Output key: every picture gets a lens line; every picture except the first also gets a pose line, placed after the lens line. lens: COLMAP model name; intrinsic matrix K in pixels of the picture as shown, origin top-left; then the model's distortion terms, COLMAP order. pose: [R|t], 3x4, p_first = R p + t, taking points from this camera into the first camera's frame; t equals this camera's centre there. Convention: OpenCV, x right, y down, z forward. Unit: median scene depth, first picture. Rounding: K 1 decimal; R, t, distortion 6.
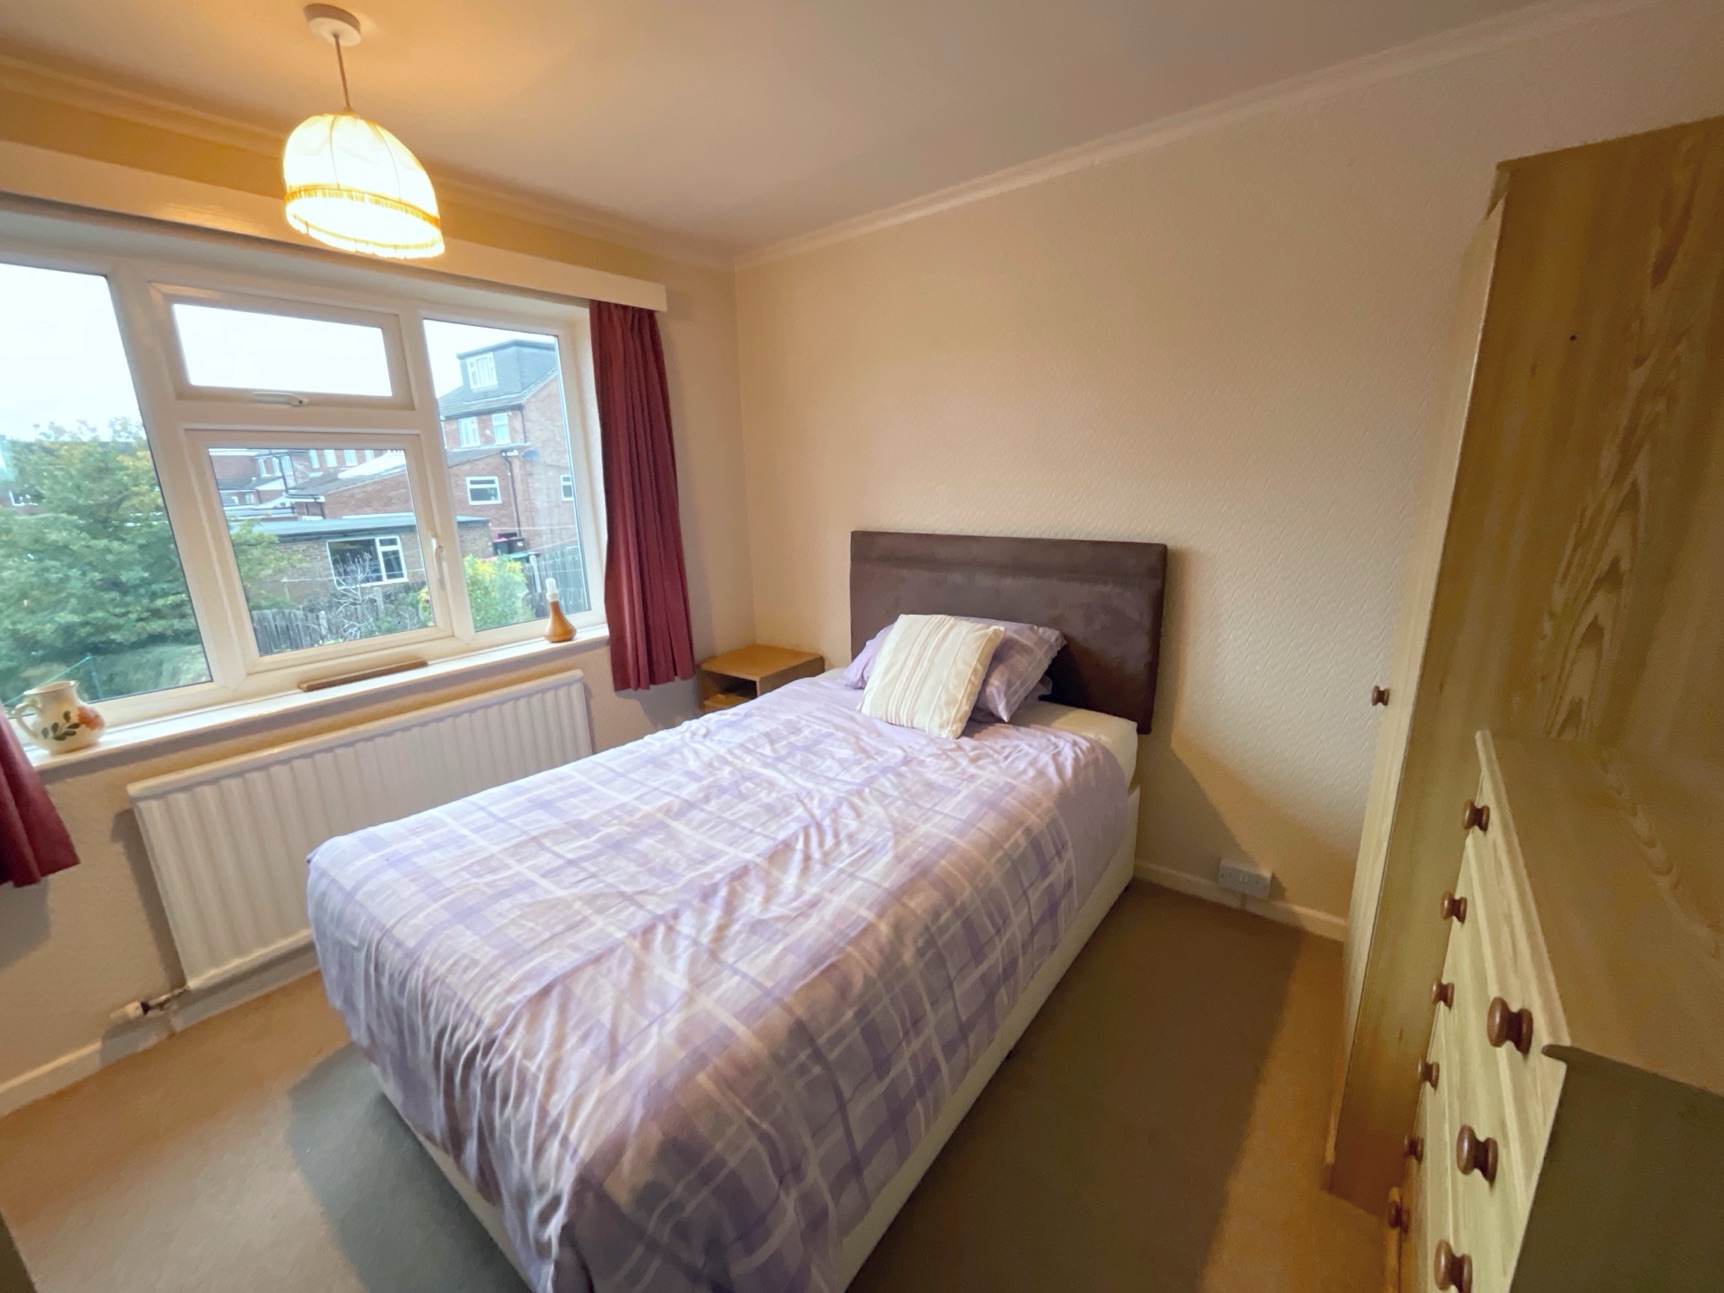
lens RADIAL K [[699.9, 0, 866.0], [0, 699.9, 644.1], [0, 0, 1]] dist [-0.003177, 0.003248]
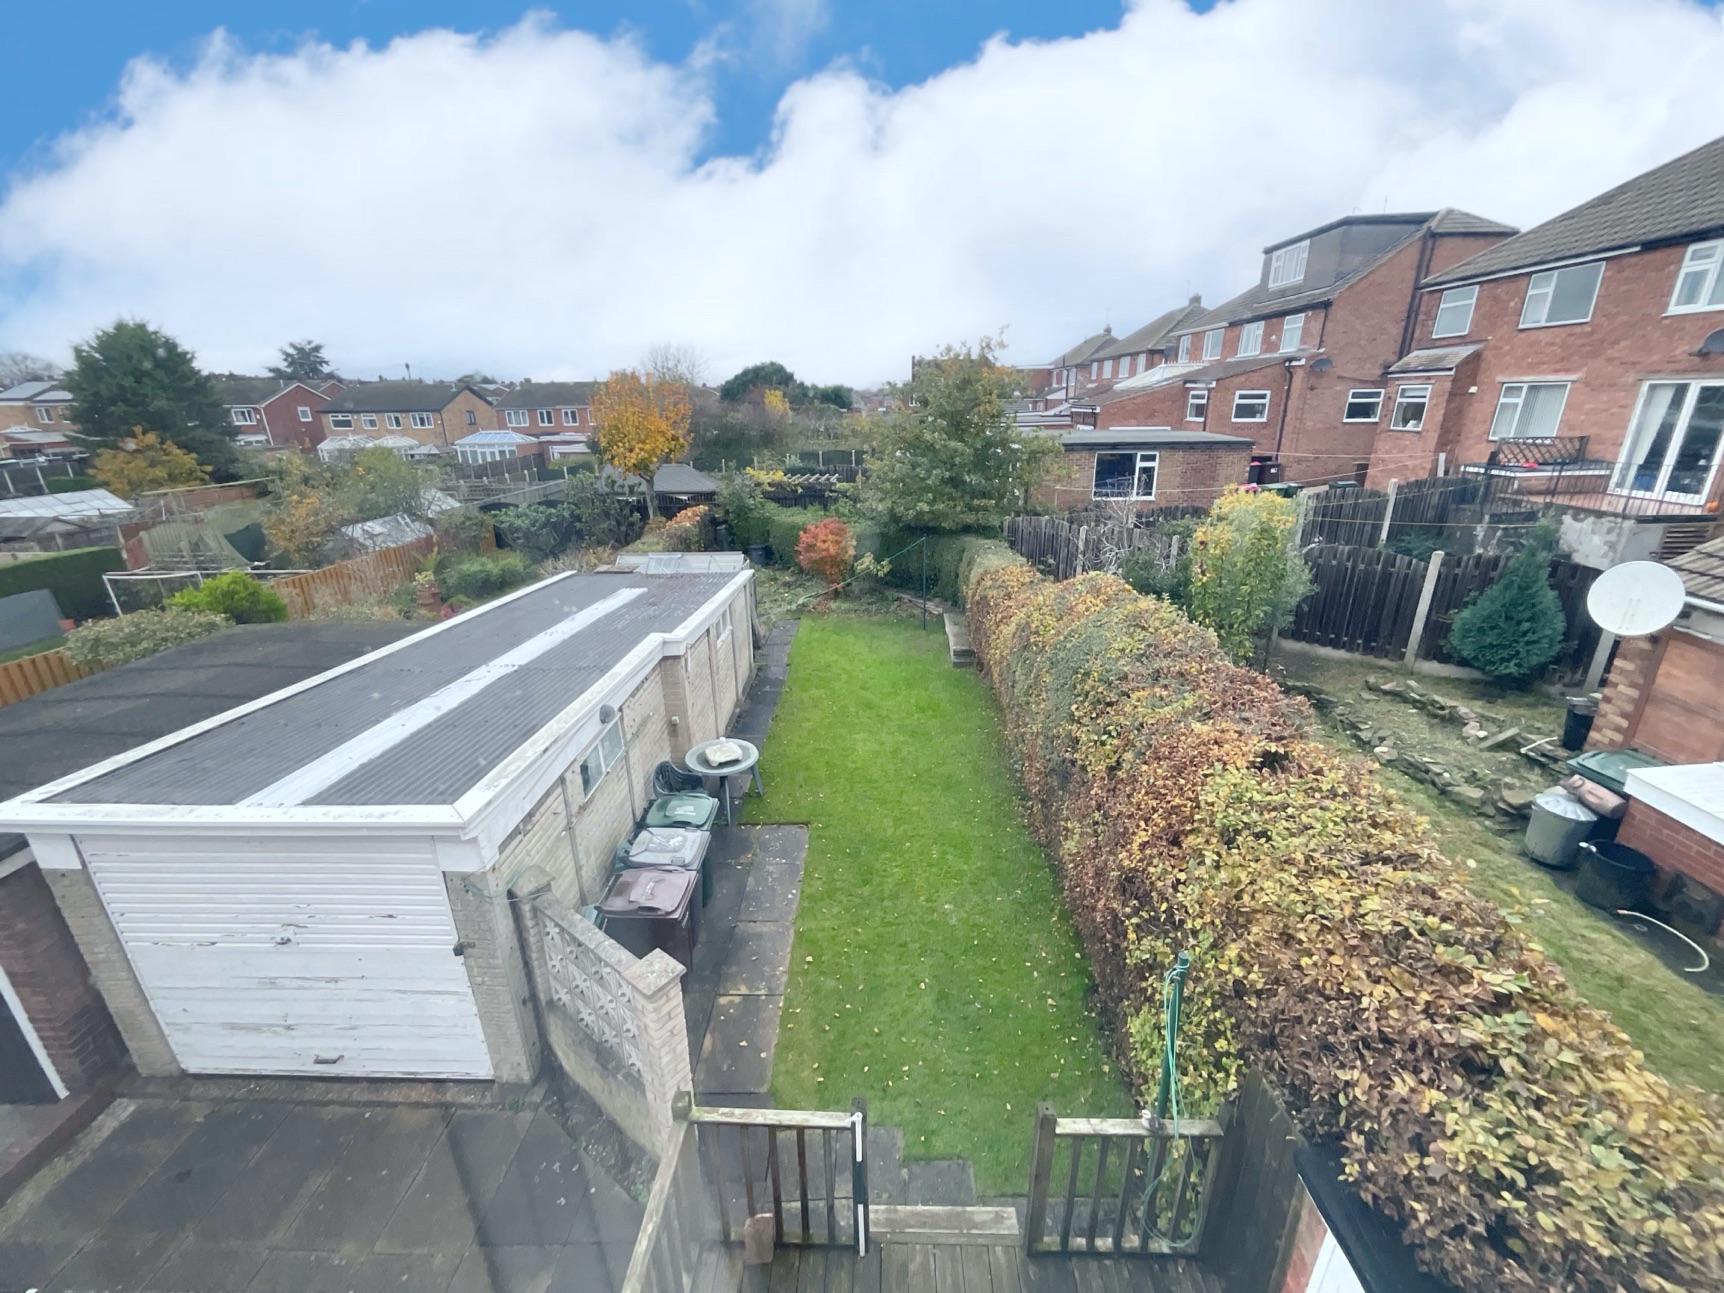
lens RADIAL K [[699.9, 0, 866.0], [0, 699.9, 644.1], [0, 0, 1]] dist [-0.003177, 0.003248]
pose [[0.596218, 0.287545, -0.749562, -0.308466], [-0.200206, 0.957413, 0.208032, -0.058631], [0.777459, 0.026034, 0.628395, 0.232810]]
